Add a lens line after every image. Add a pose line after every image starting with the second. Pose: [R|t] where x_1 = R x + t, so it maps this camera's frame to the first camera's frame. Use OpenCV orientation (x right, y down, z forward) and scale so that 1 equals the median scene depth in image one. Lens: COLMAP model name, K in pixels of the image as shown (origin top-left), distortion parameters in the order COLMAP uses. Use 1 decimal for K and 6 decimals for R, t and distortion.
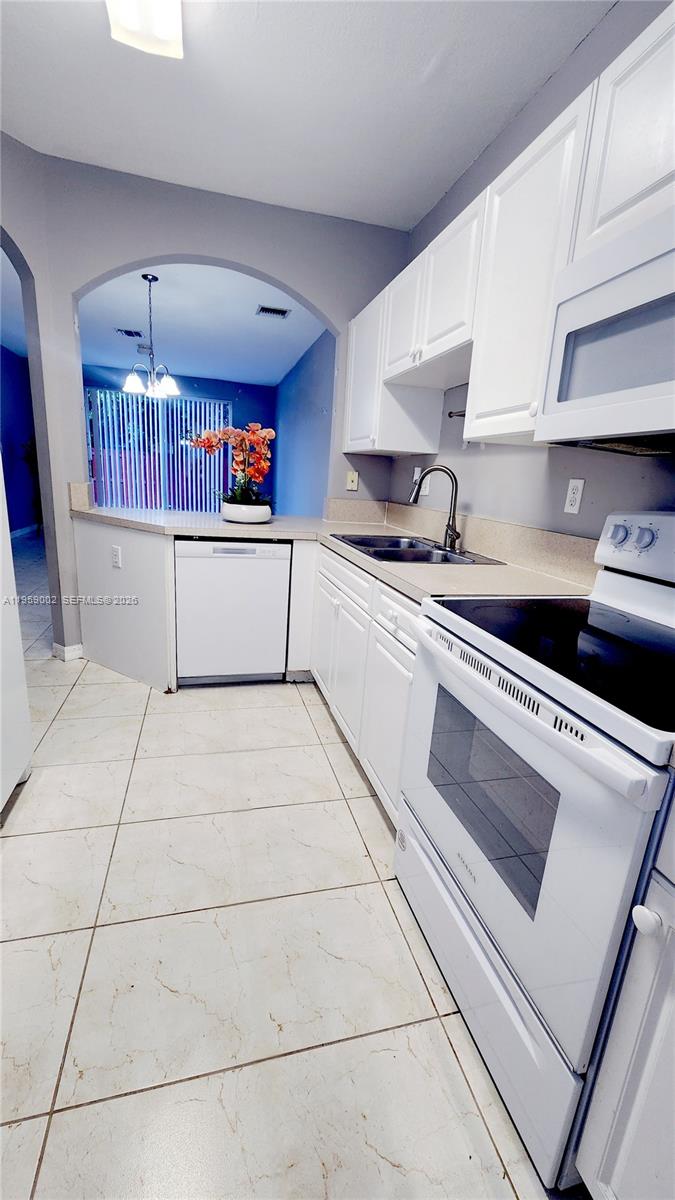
lens RADIAL K [[488.1, 0, 336.1], [0, 488.1, 599.6], [0, 0, 1]] dist [-0.007332, -0.000587]
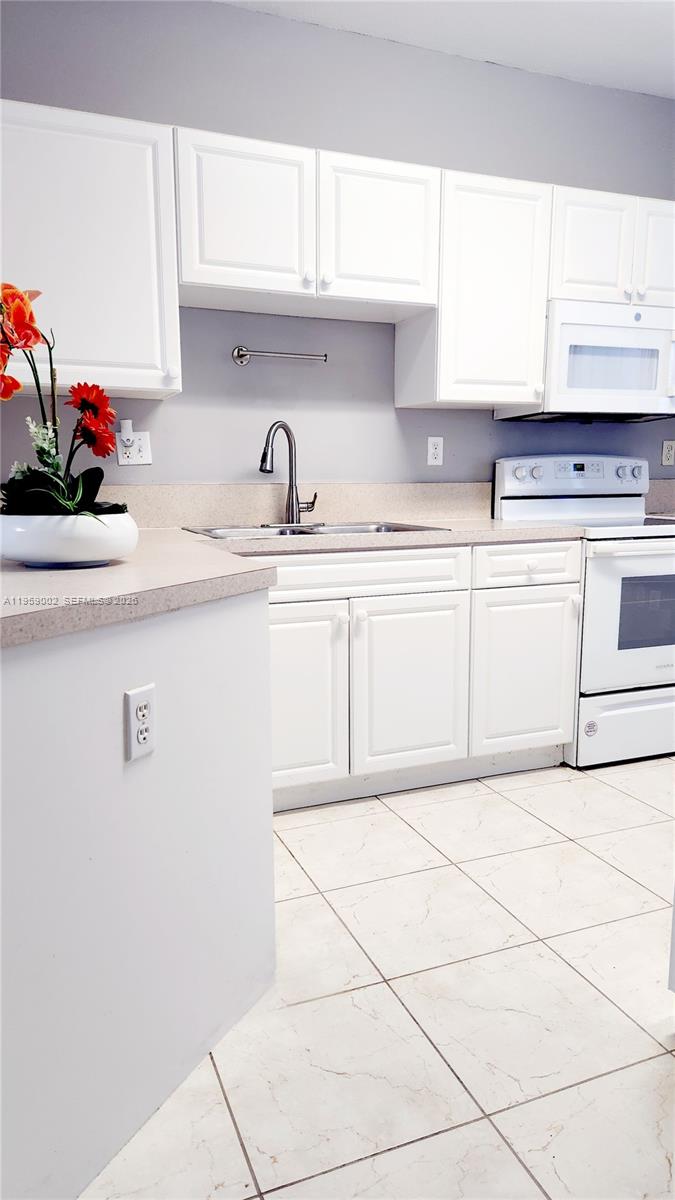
lens RADIAL K [[801.4, 0, 335.7], [0, 801.4, 603.9], [0, 0, 1]] dist [0.051934, 0.000711]
pose [[-0.115407, -0.218794, 0.968922, -1.484348], [0.243151, 0.939542, 0.241121, -0.395166], [-0.963098, 0.263422, -0.055230, 1.443324]]
